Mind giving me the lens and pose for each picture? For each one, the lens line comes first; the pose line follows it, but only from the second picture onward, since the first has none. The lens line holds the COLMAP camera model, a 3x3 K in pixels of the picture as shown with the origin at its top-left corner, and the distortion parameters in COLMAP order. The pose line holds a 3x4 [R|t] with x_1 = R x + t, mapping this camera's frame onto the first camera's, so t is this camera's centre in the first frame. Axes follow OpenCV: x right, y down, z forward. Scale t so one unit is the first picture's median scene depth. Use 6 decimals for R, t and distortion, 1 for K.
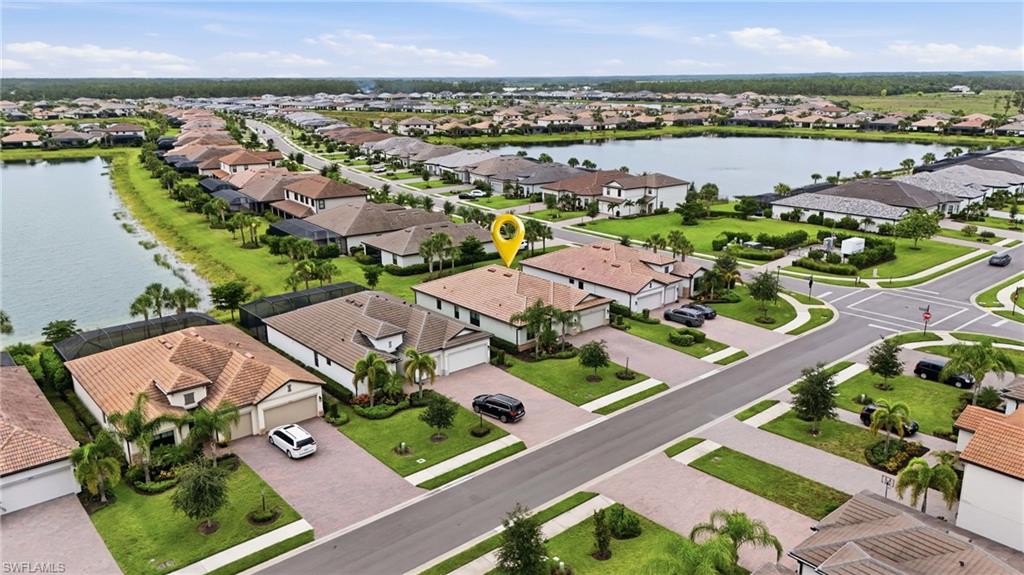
lens RADIAL K [[746.4, 0, 511.4], [0, 746.4, 287.1], [0, 0, 1]] dist [0.040943, -0.000271]
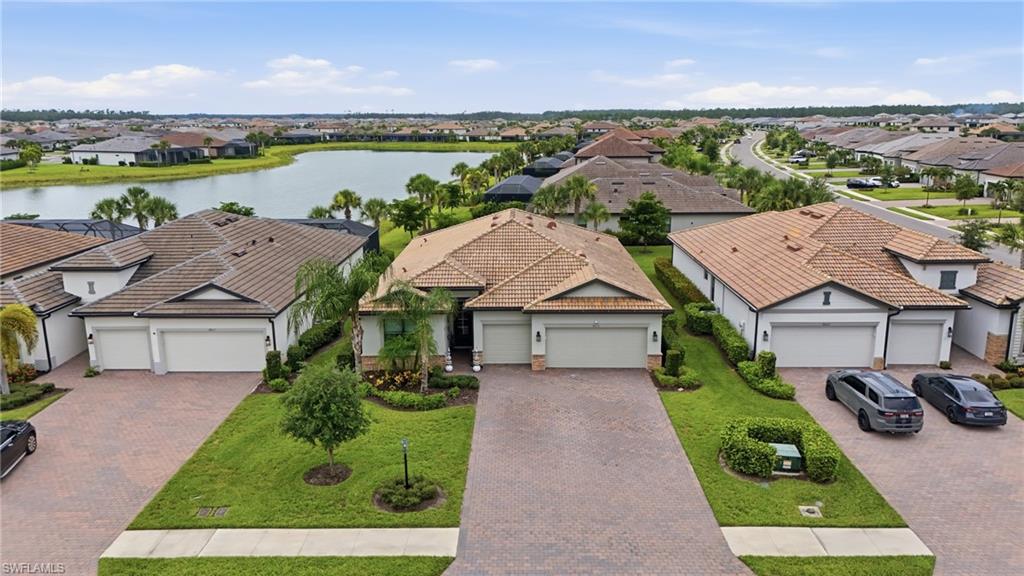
lens RADIAL K [[746.4, 0, 513.2], [0, 746.4, 287.2], [0, 0, 1]] dist [0.040943, -0.000271]
pose [[0.748109, 0.146249, -0.647259, 0.327272], [-0.172369, 0.984757, 0.023280, 0.010824], [0.640797, 0.094151, 0.761915, 0.644102]]
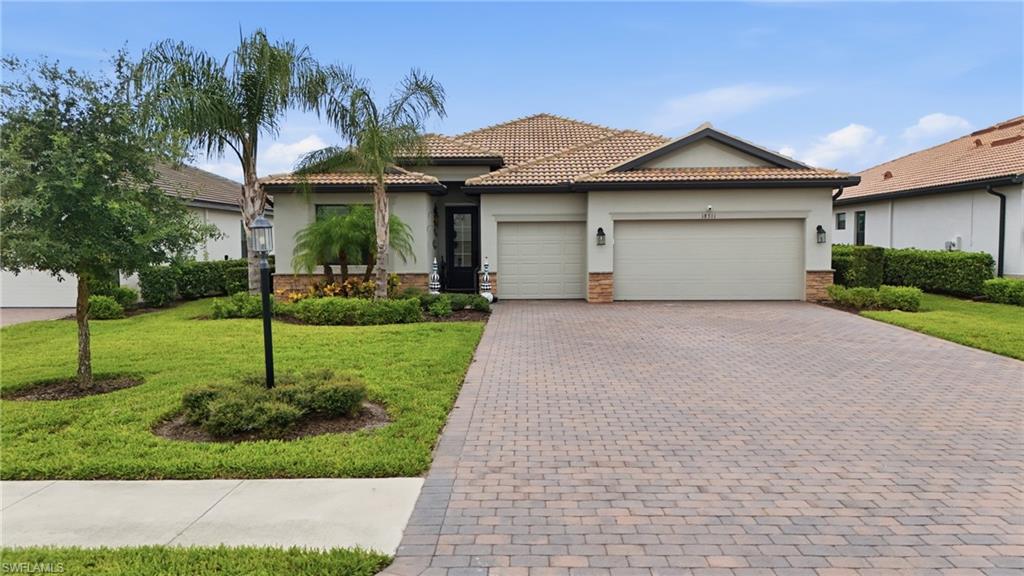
lens RADIAL K [[746.4, 0, 509.9], [0, 746.4, 288.6], [0, 0, 1]] dist [0.040943, -0.000271]
pose [[0.739150, 0.034962, -0.672633, 0.208425], [-0.175991, 0.973984, -0.142770, 0.094413], [0.650142, 0.223905, 0.726073, 0.789863]]
